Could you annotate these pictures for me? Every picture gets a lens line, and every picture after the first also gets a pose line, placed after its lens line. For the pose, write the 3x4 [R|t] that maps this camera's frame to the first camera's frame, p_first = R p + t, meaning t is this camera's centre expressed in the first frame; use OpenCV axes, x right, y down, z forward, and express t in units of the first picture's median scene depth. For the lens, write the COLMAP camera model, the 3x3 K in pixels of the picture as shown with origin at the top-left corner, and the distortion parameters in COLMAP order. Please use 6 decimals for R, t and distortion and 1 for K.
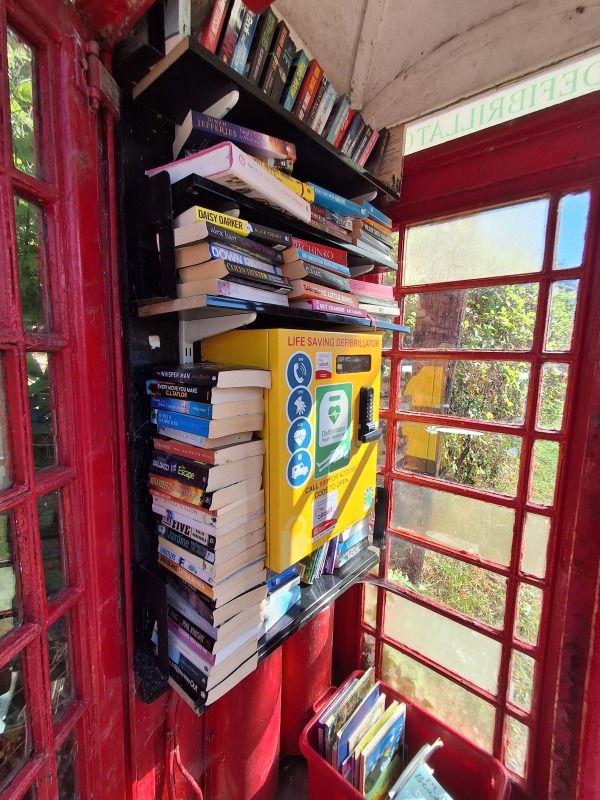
lens RADIAL K [[370.9, 0, 300.0], [0, 370.9, 400.0], [0, 0, 1]] dist [0.000343, 0.000039]
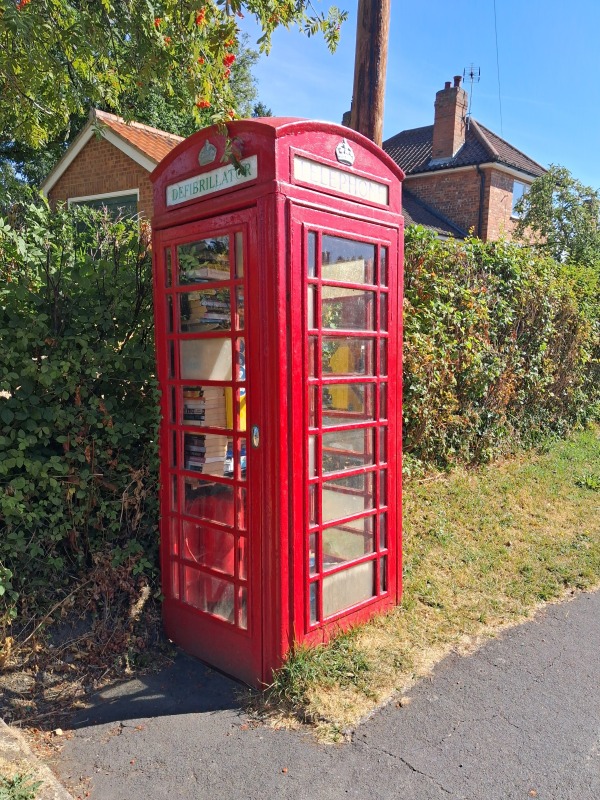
lens RADIAL K [[621.2, 0, 300.0], [0, 621.2, 400.0], [0, 0, 1]] dist [-0.002412, -0.010934]
pose [[0.995425, -0.027839, -0.091399, 0.864245], [0.022146, 0.997786, -0.062717, 0.612125], [0.092942, 0.060406, 0.993837, -3.385619]]
